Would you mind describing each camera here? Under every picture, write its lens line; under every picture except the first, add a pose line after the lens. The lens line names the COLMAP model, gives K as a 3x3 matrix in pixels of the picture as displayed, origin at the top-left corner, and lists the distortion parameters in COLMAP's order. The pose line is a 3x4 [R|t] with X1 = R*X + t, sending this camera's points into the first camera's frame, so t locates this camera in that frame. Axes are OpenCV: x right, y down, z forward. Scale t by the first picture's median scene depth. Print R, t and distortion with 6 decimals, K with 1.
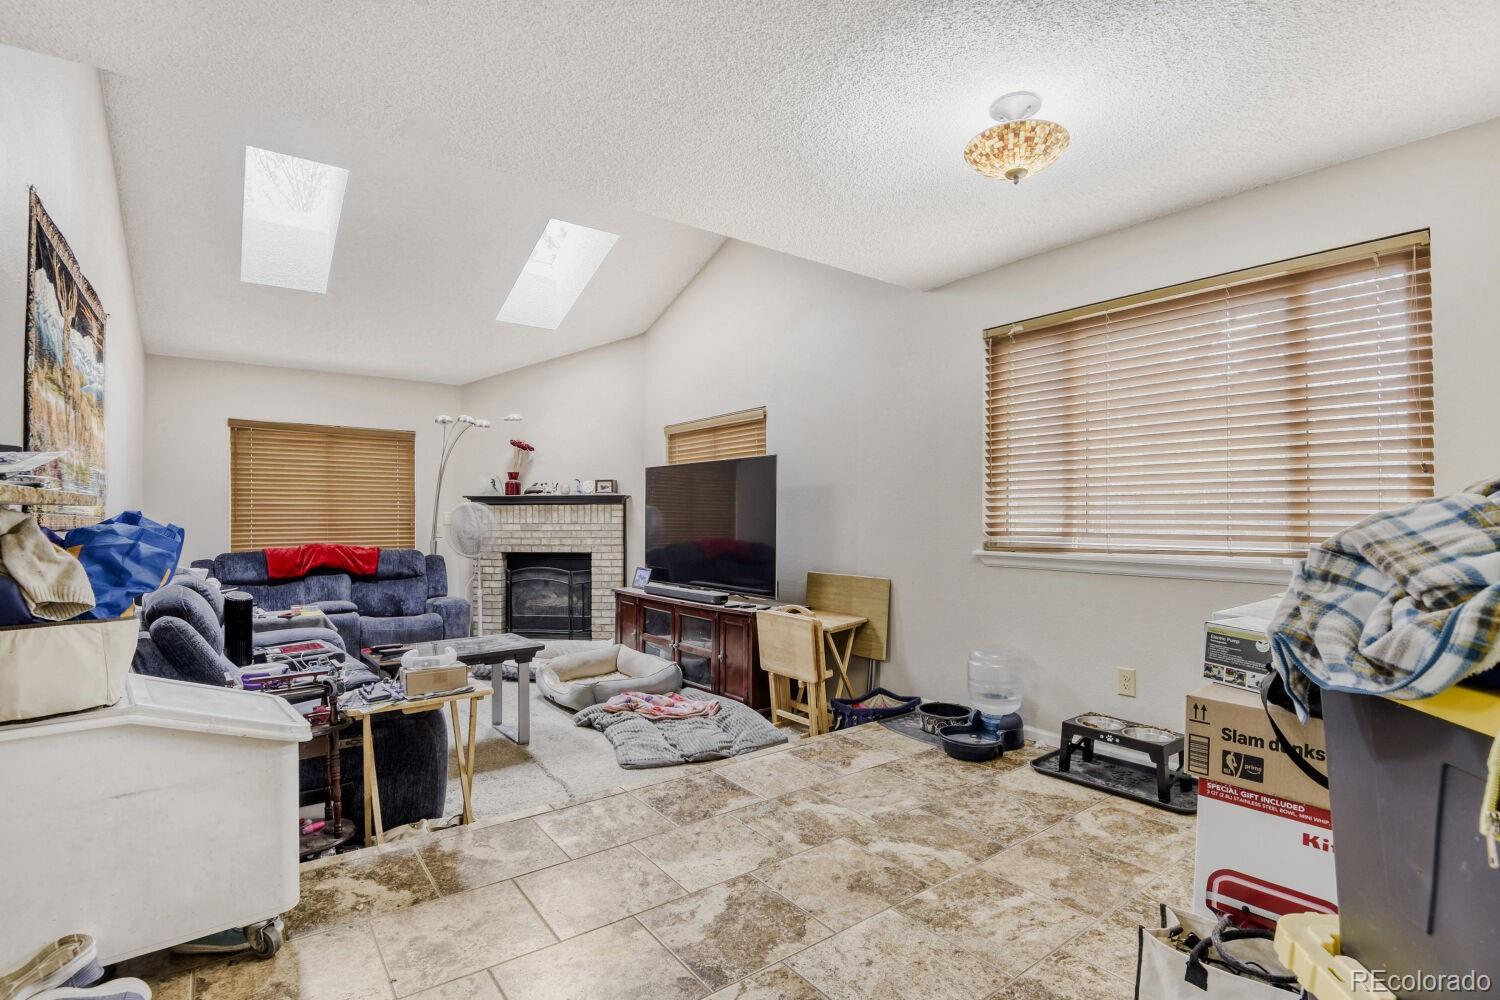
lens RADIAL K [[706.5, 0, 748.0], [0, 706.5, 509.7], [0, 0, 1]] dist [0.010801, -0.020892]
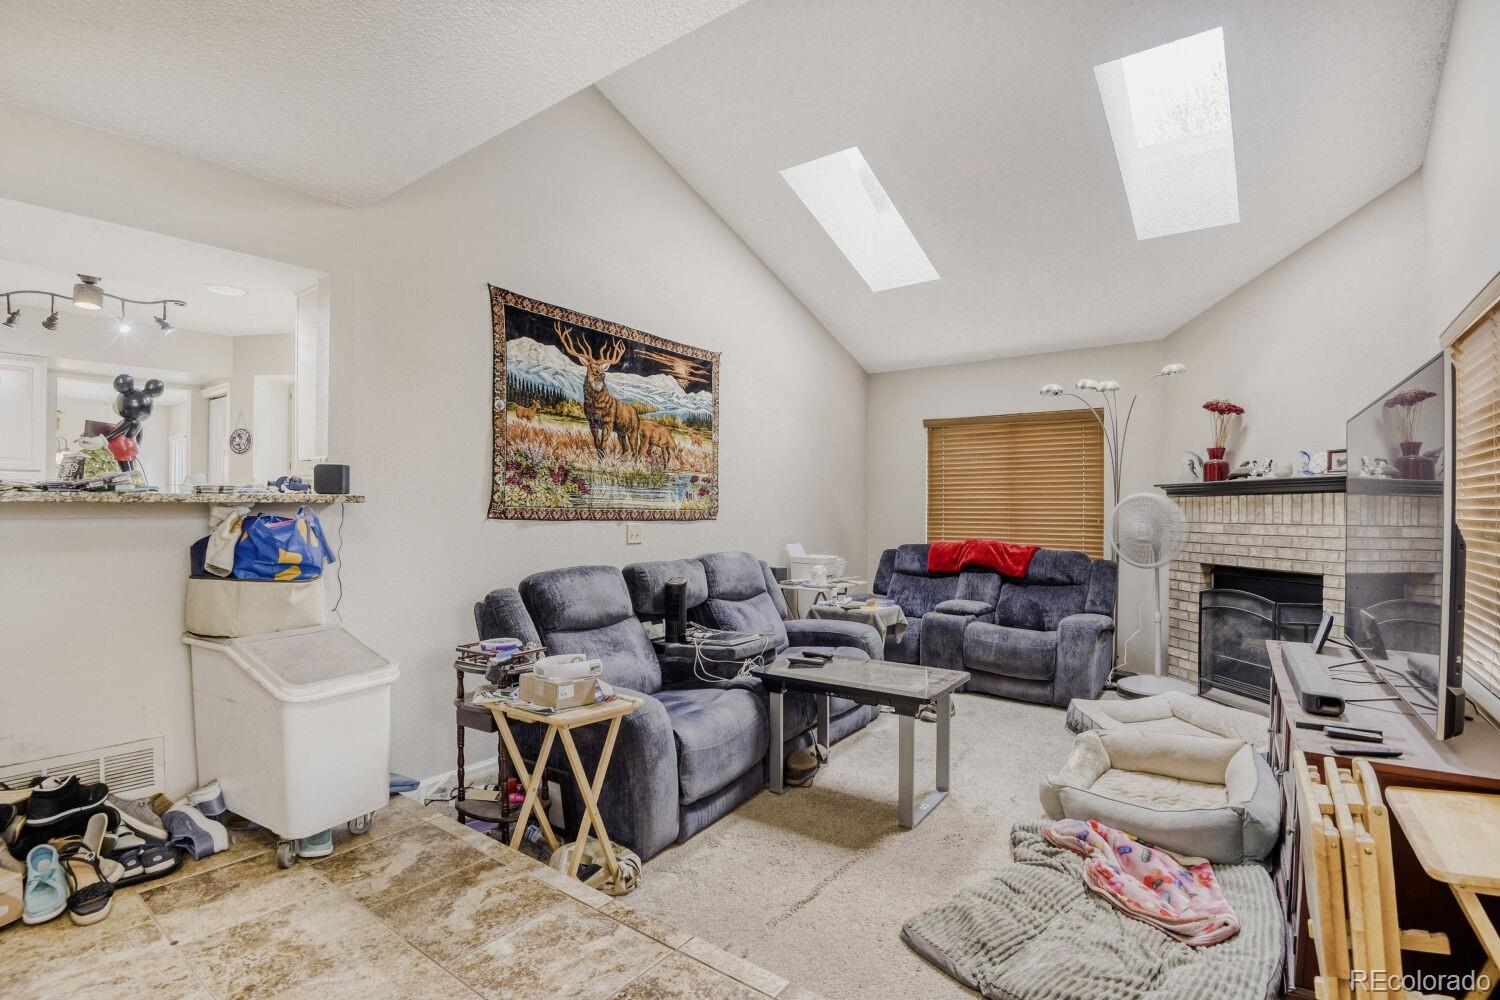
lens RADIAL K [[706.5, 0, 740.5], [0, 706.5, 500.5], [0, 0, 1]] dist [0.010801, -0.020892]
pose [[0.295412, -0.009700, -0.955321, 0.193612], [0.004138, 0.999952, -0.008873, 0.002327], [0.955361, -0.001332, 0.295438, 0.370995]]
